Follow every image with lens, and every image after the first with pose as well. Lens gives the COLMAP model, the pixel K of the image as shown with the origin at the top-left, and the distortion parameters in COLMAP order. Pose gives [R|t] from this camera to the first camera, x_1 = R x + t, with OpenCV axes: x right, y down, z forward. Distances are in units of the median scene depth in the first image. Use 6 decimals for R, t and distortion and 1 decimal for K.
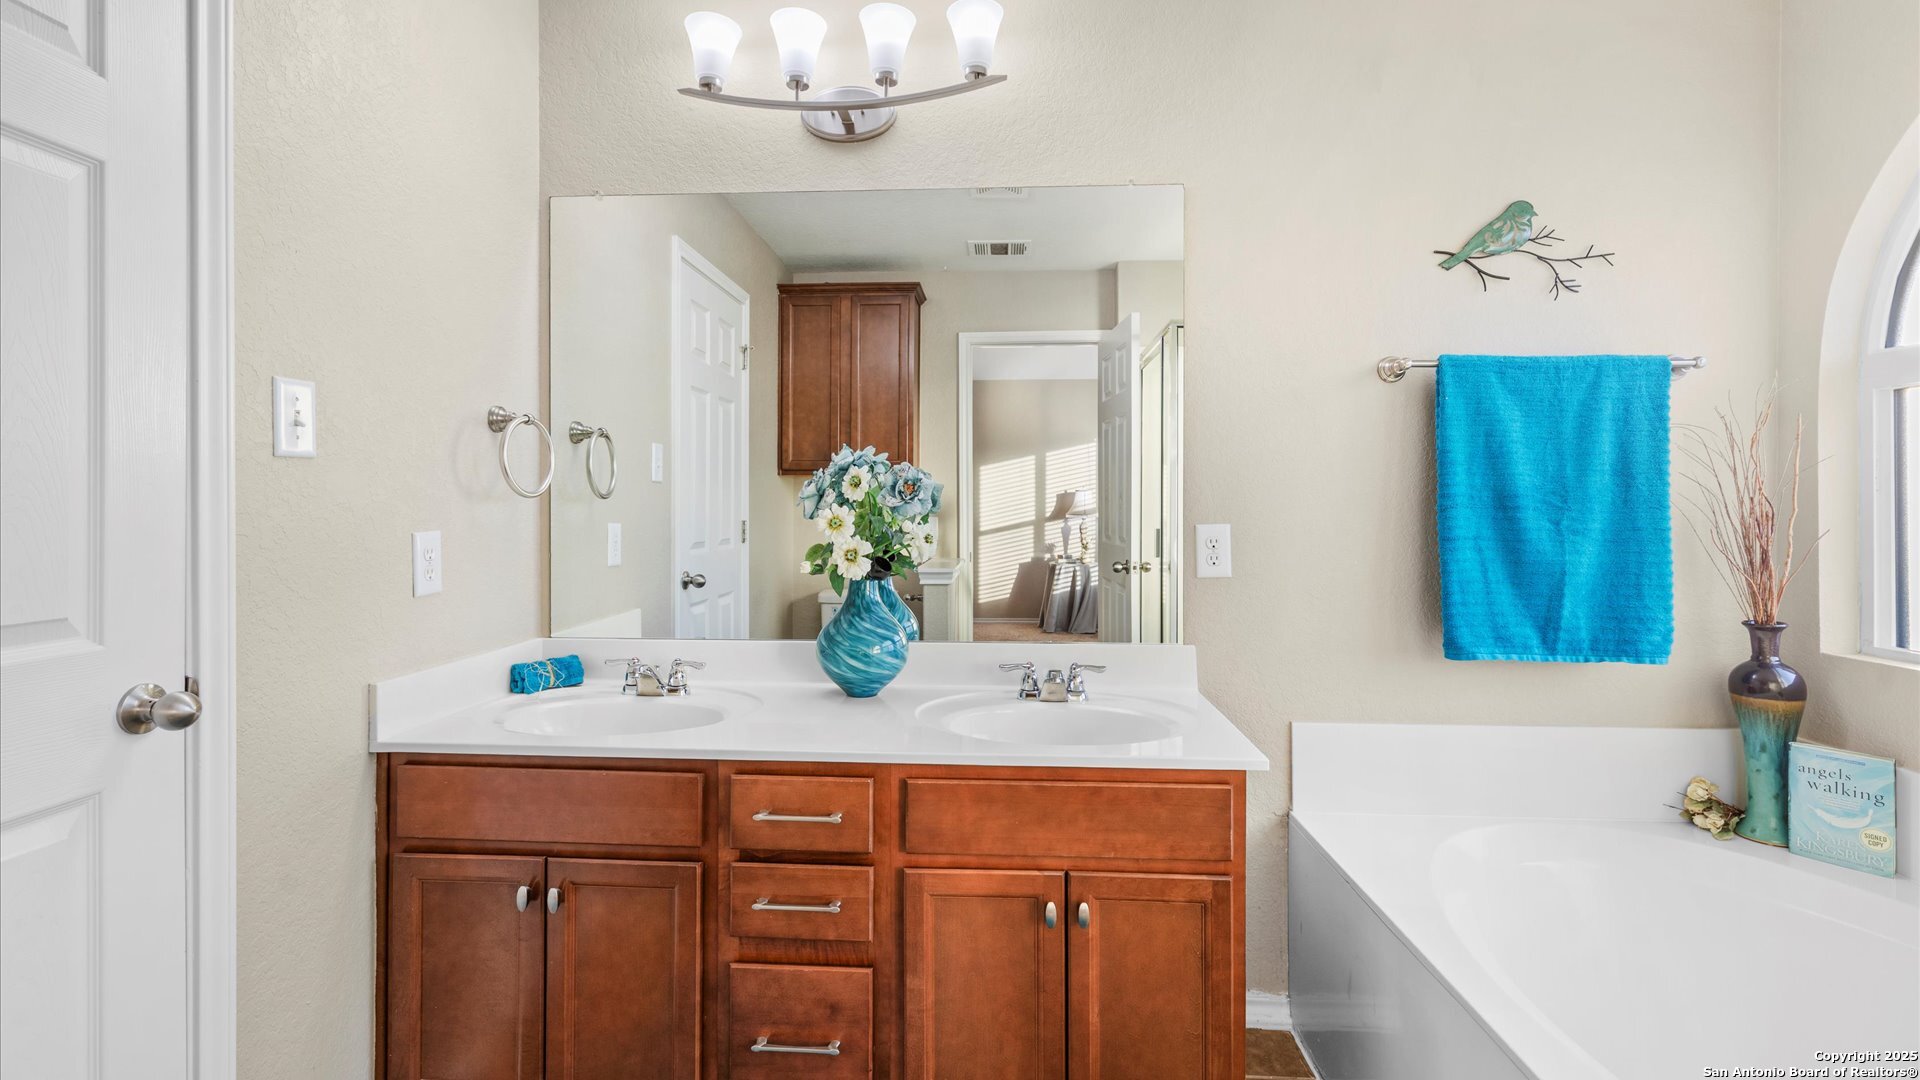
lens RADIAL K [[869.7, 0, 959.3], [0, 869.7, 524.3], [0, 0, 1]] dist [-0.013095, 0.001110]
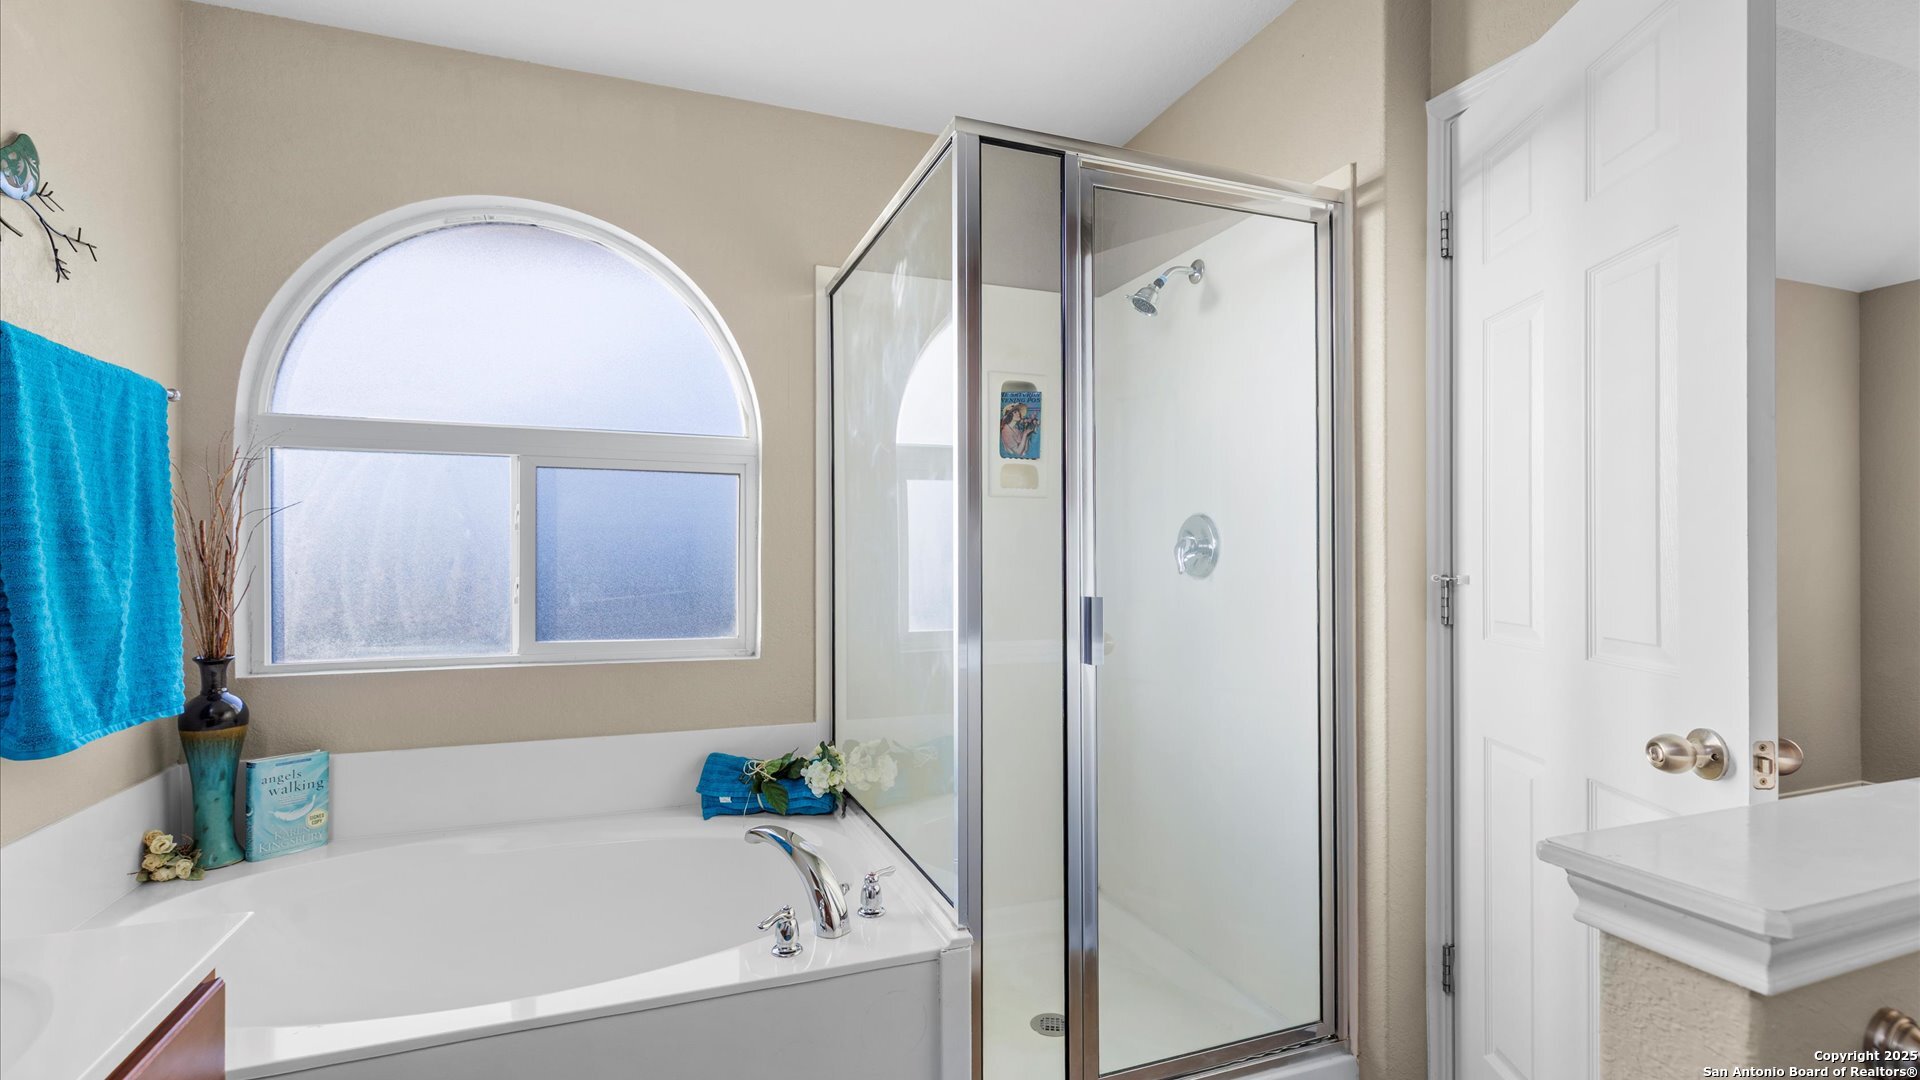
lens RADIAL K [[869.7, 0, 956.6], [0, 869.7, 546.5], [0, 0, 1]] dist [-0.013095, 0.001110]
pose [[-0.430788, 0.003321, 0.902447, -0.395274], [0.015452, 0.999874, 0.003696, -0.008938], [-0.902321, 0.015537, -0.430785, 0.637966]]
